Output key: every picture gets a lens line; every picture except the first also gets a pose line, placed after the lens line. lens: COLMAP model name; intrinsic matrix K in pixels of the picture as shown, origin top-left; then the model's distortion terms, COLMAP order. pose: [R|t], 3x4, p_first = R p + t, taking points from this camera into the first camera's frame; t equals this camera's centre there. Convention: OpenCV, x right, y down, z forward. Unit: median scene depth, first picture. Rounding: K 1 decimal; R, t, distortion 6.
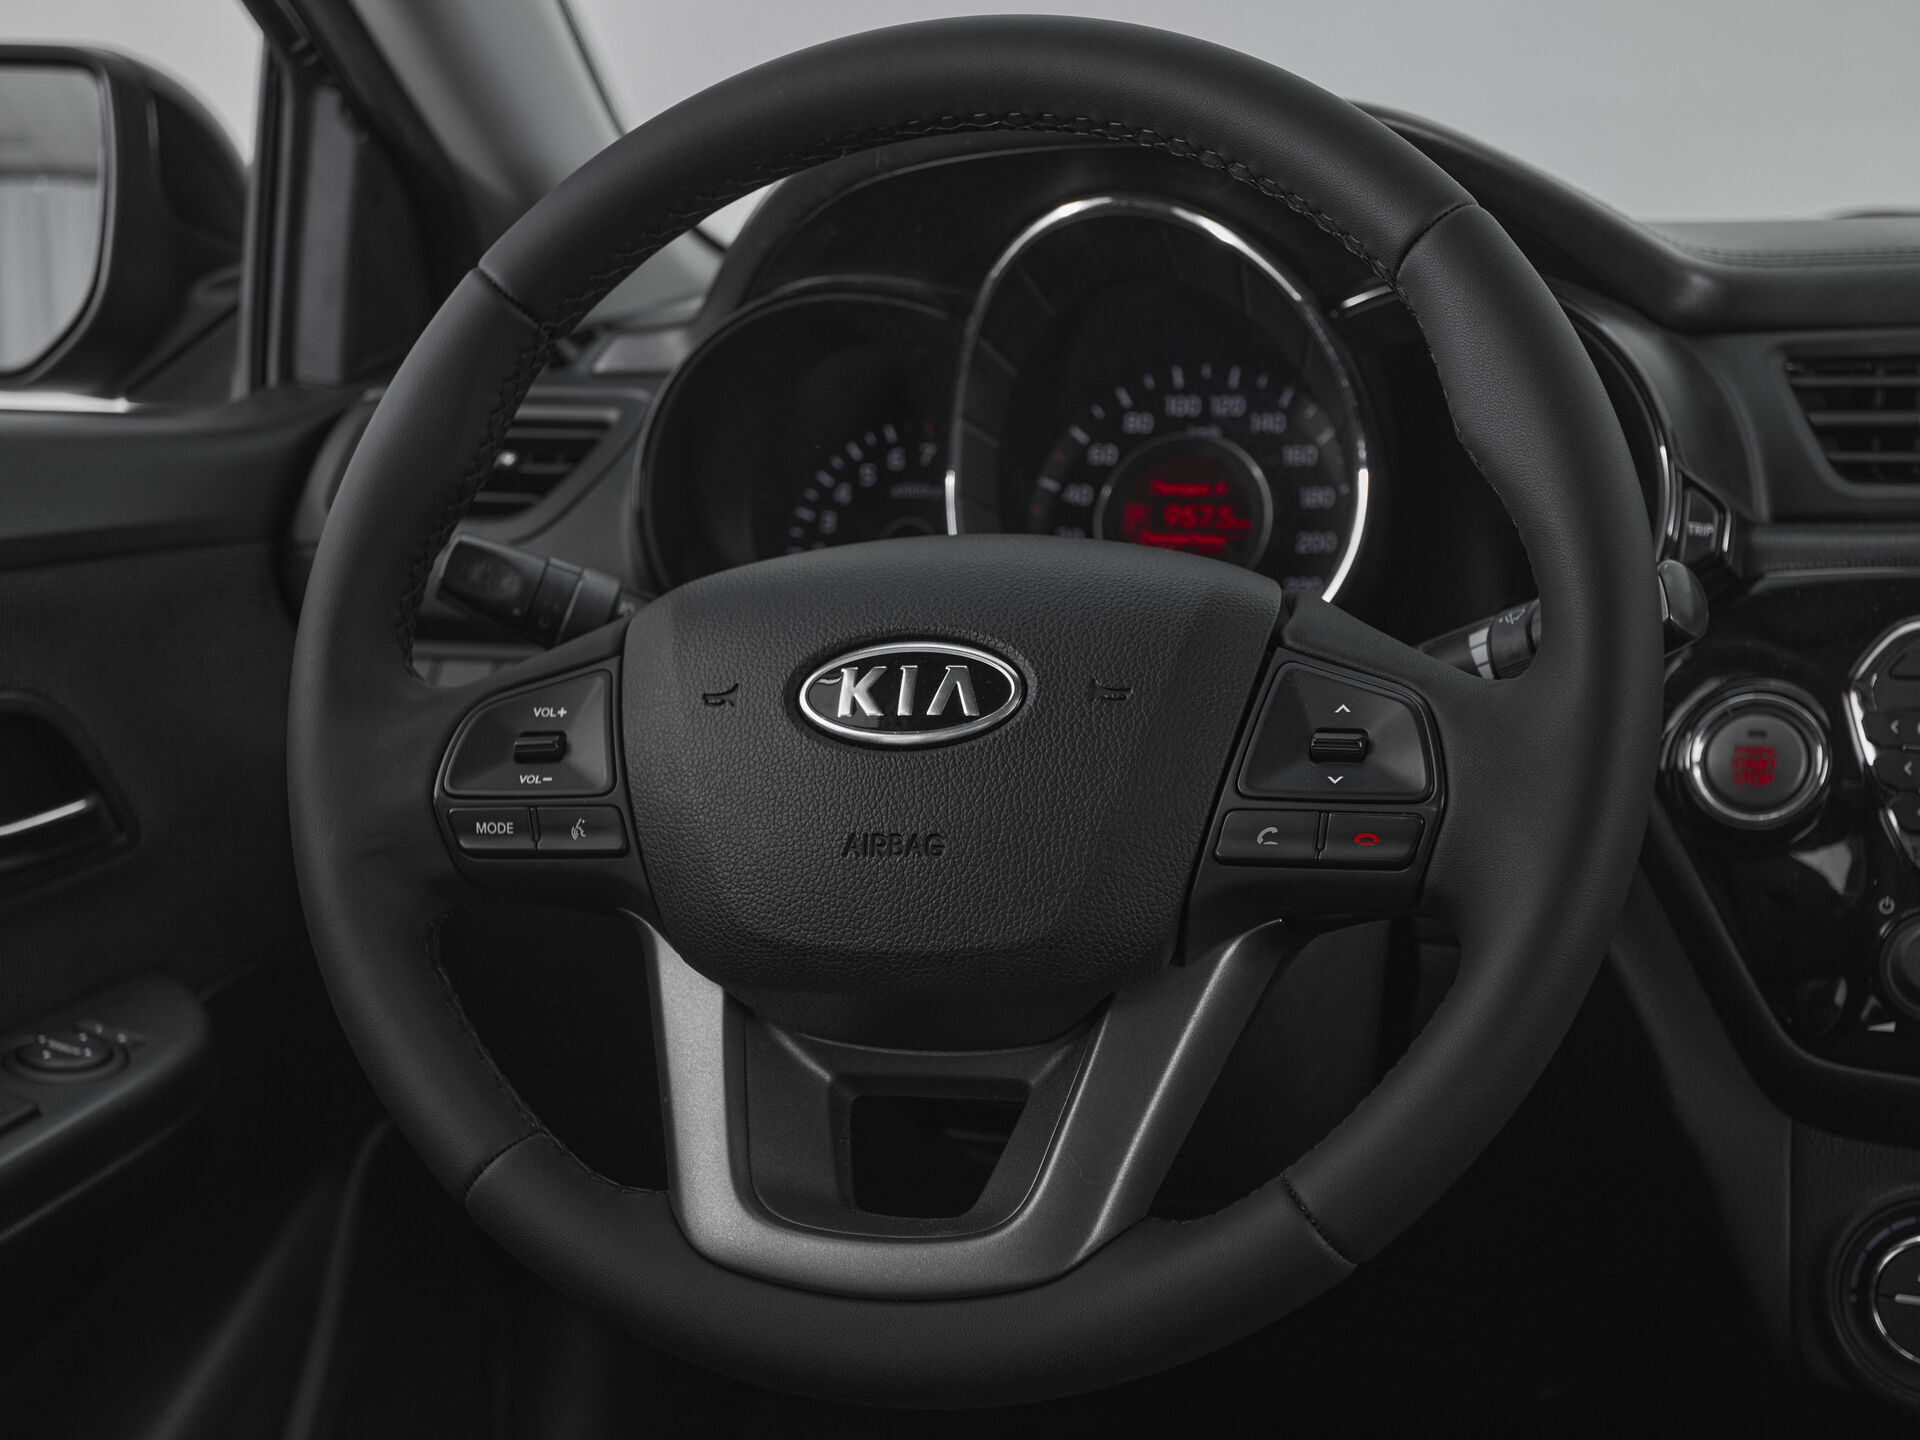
lens RADIAL K [[2483.4, 0, 960.0], [0, 2483.4, 720.0], [0, 0, 1]] dist [0.008151, 0.069030]
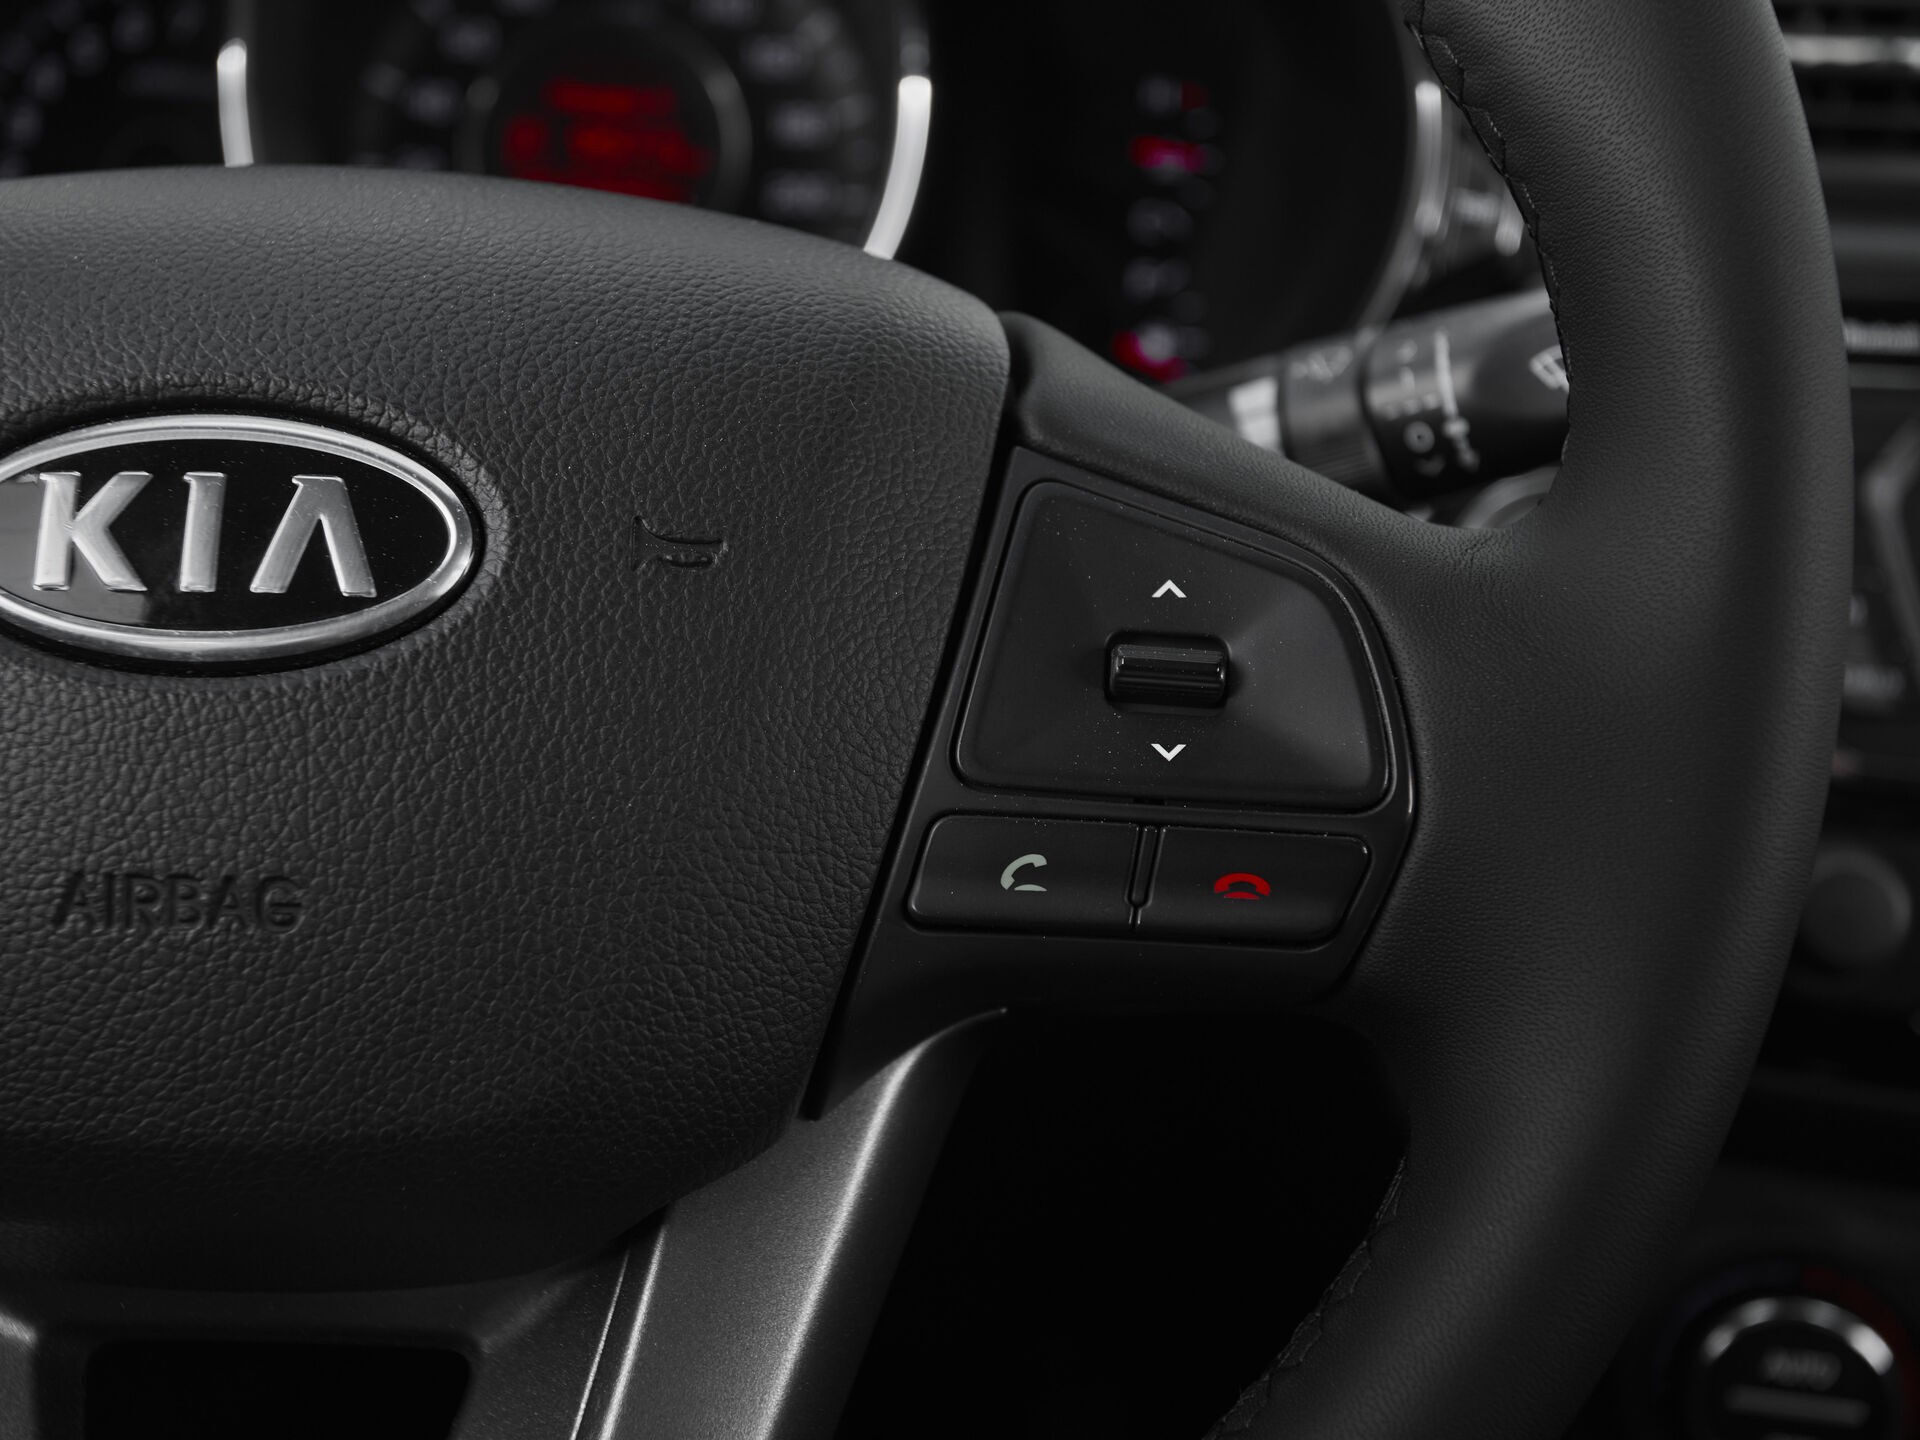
lens RADIAL K [[2115.9, 0, 763.1], [0, 2115.9, 669.6], [0, 0, 1]] dist [0.019952, 0.031513]
pose [[0.964299, -0.016836, 0.264280, -0.025415], [-0.026138, 0.987053, 0.158251, -0.050148], [-0.263523, -0.159509, 0.951374, 0.628472]]
